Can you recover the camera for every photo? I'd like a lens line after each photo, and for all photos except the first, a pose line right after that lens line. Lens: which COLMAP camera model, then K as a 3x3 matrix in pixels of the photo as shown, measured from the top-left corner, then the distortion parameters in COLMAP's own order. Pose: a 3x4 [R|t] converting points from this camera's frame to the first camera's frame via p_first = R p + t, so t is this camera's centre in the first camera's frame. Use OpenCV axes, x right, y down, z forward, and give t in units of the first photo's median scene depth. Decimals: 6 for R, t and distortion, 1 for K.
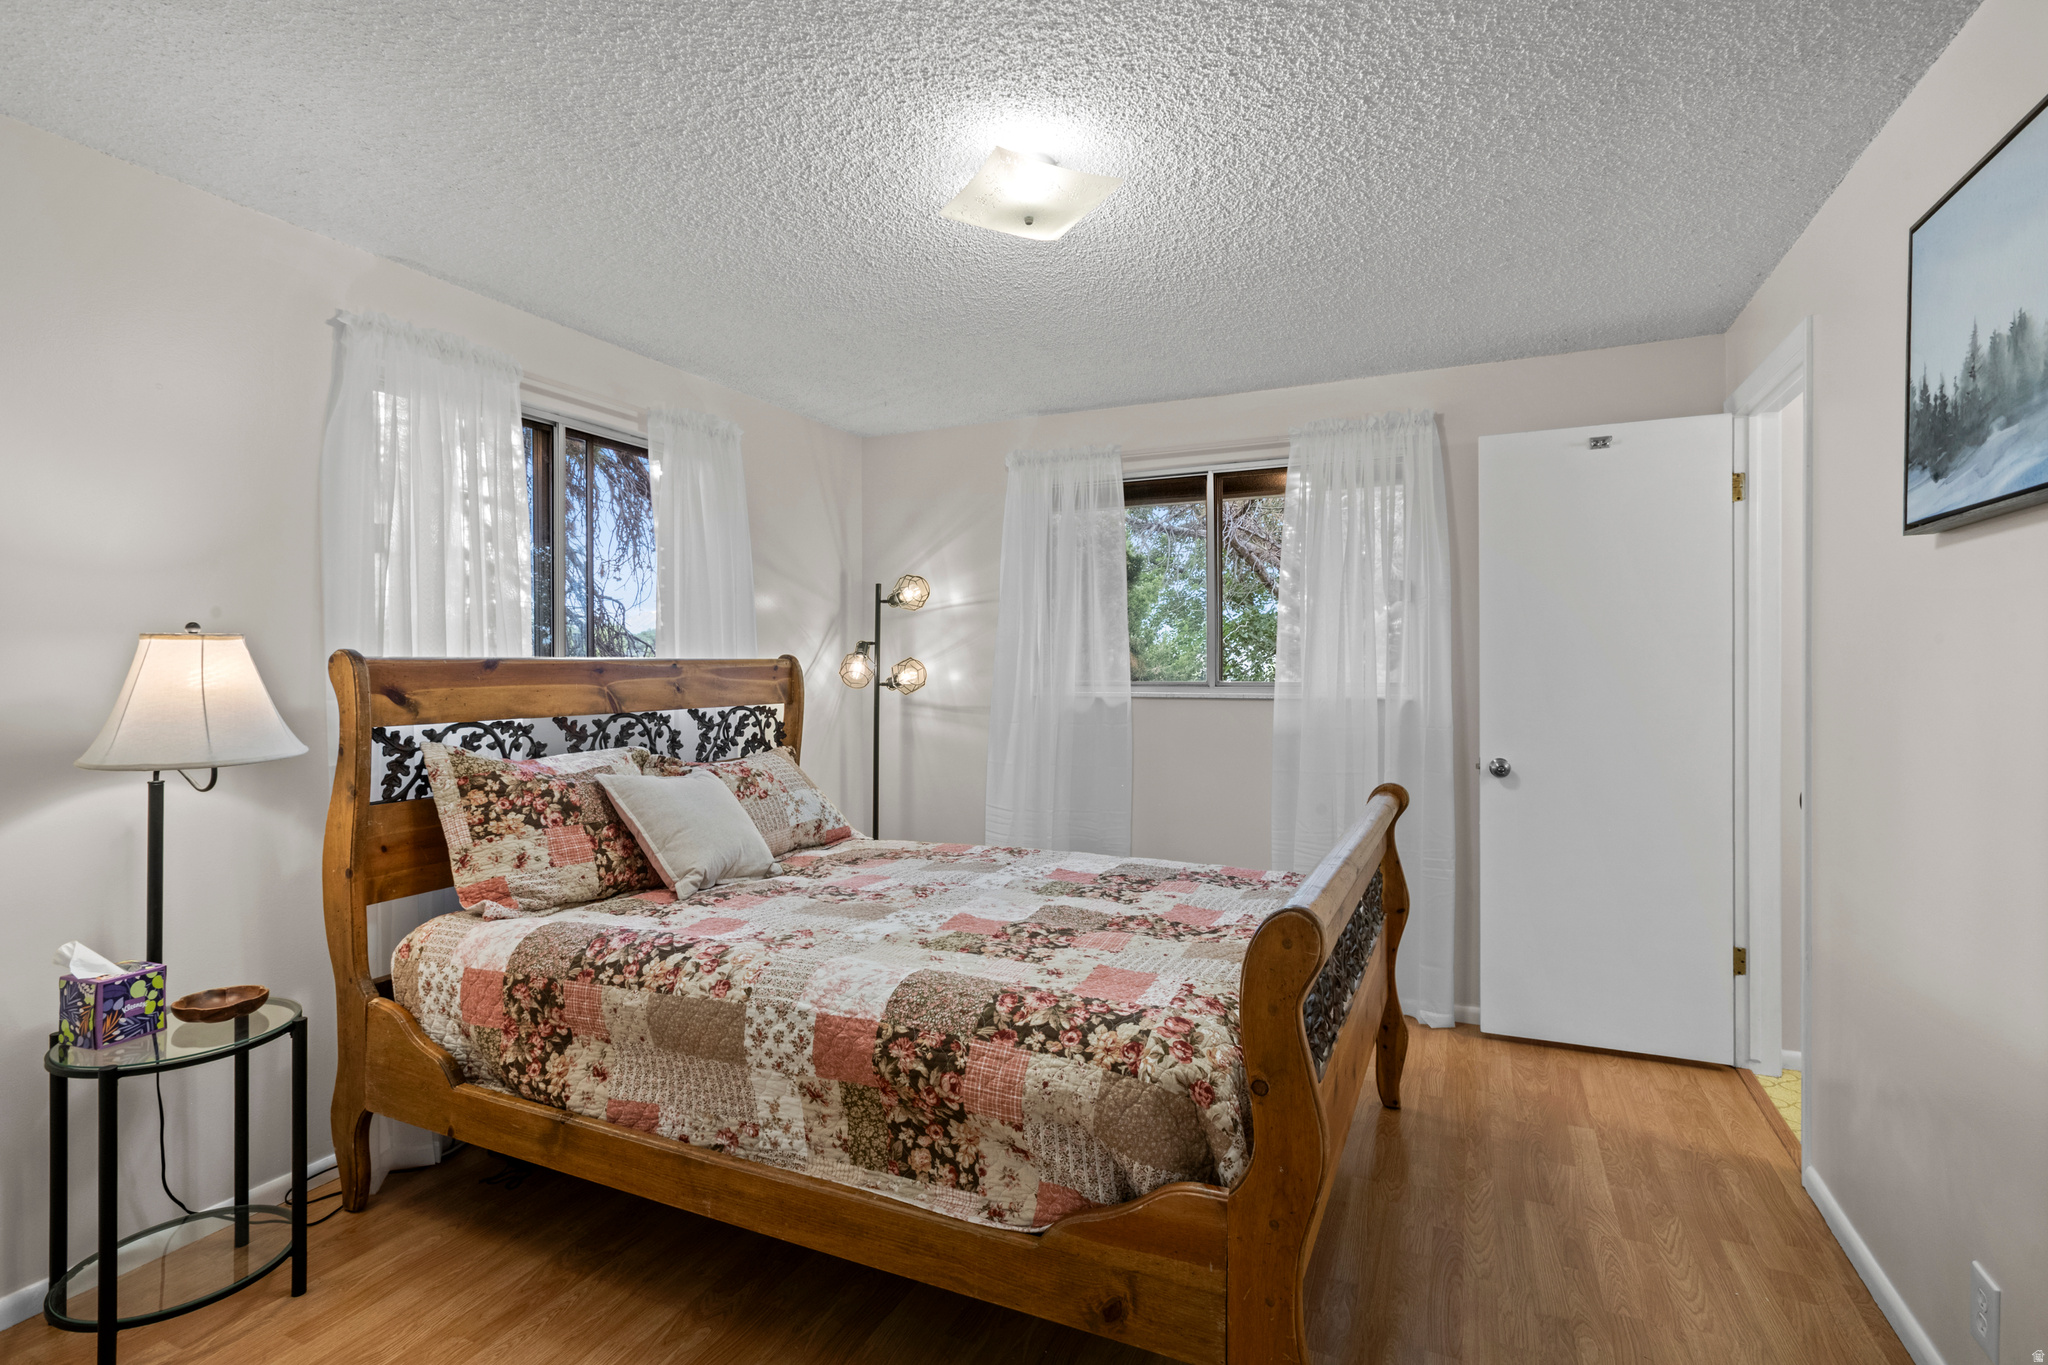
lens RADIAL K [[977.9, 0, 1025.5], [0, 977.9, 669.0], [0, 0, 1]] dist [0.002994, 0.001251]
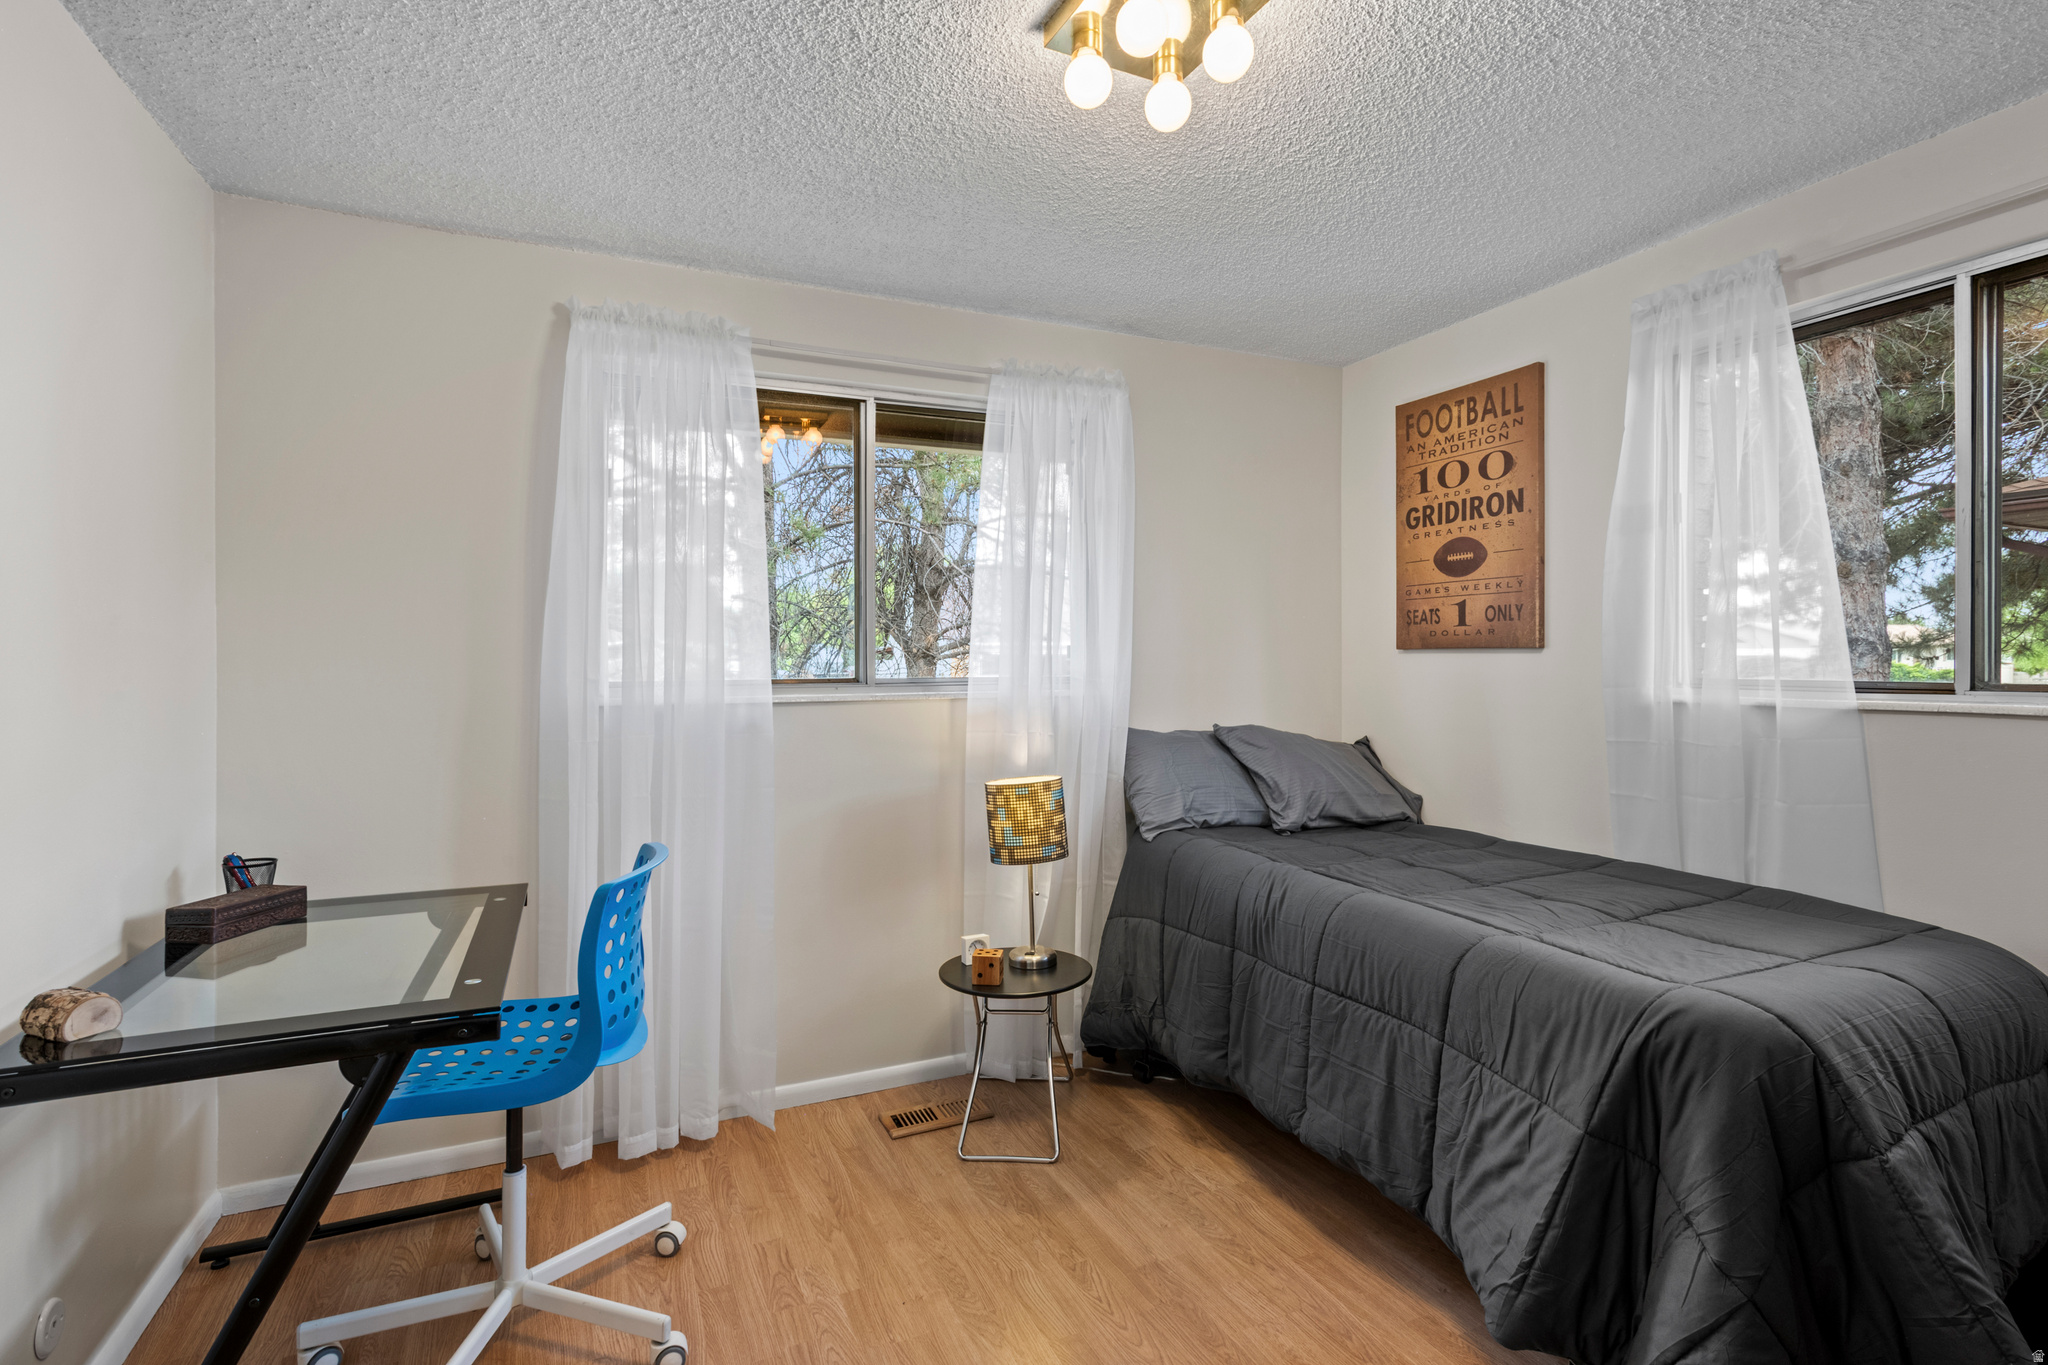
lens RADIAL K [[977.9, 0, 1025.5], [0, 977.9, 669.0], [0, 0, 1]] dist [0.002994, 0.001251]
pose [[0.655499, 0.001986, 0.755193, -0.409238], [-0.004406, 0.999990, 0.001195, 0.003261], [-0.755183, -0.004111, 0.655501, 0.567487]]
